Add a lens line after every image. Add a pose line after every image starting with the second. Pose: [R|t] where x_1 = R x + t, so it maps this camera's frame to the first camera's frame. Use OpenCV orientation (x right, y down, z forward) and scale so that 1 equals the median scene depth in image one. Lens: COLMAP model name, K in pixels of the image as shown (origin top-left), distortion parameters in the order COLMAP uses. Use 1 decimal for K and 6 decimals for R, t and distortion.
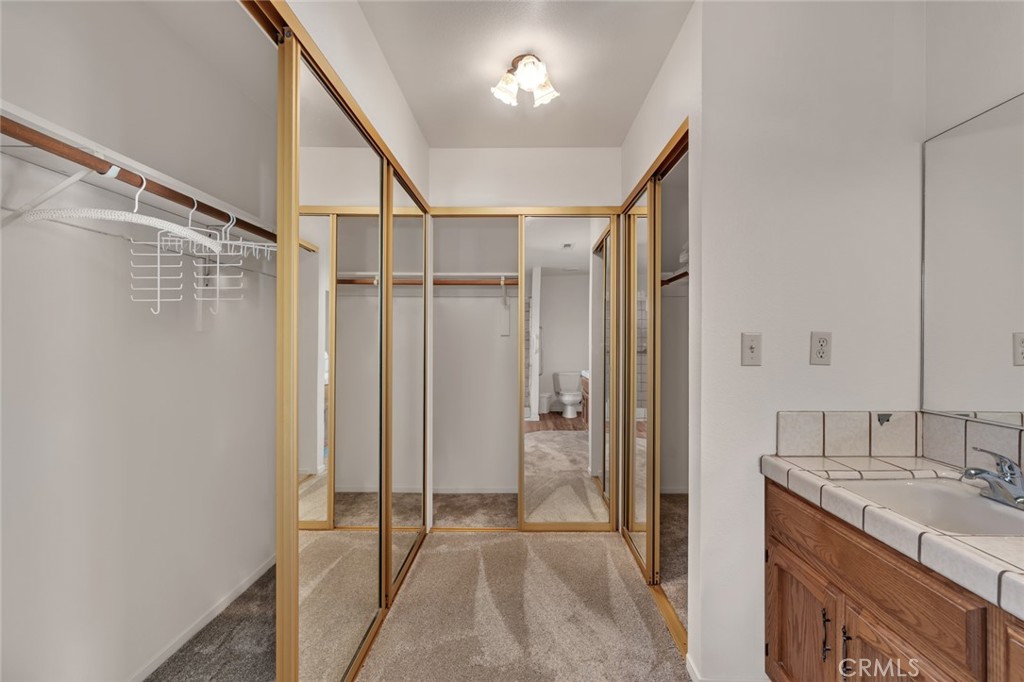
lens RADIAL K [[471.1, 0, 518.5], [0, 471.1, 345.9], [0, 0, 1]] dist [-0.004868, -0.000063]
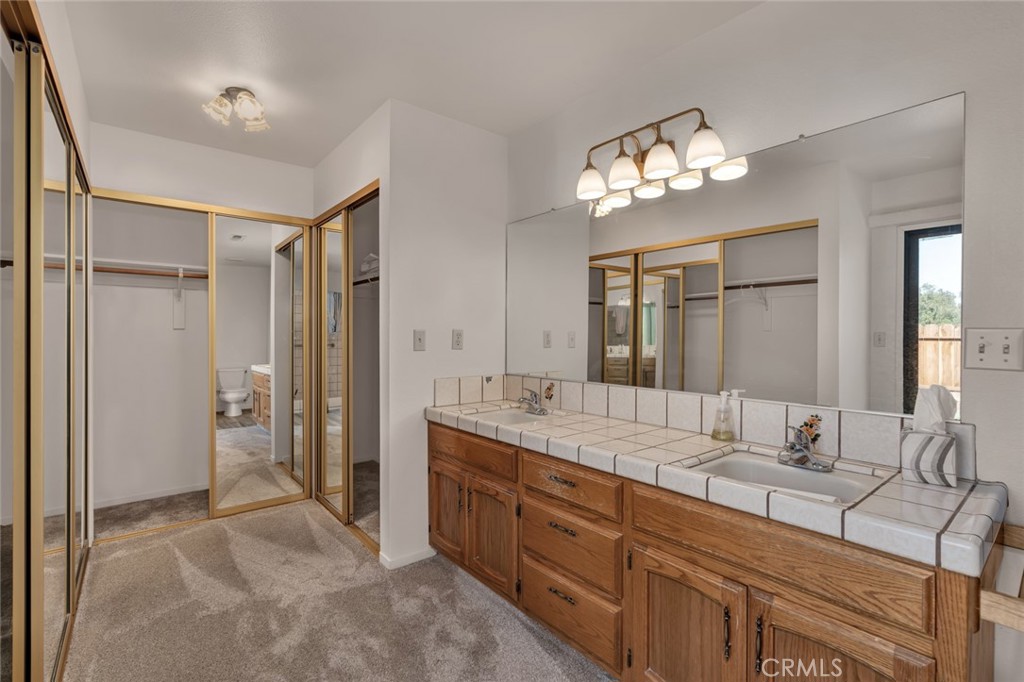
lens RADIAL K [[467.1, 0, 513.9], [0, 467.1, 329.9], [0, 0, 1]] dist [-0.003848, -0.000273]
pose [[0.774768, 0.007513, 0.632201, -0.167412], [0.005829, 0.999802, -0.019025, 0.002826], [-0.632218, 0.018425, 0.774571, -0.274589]]
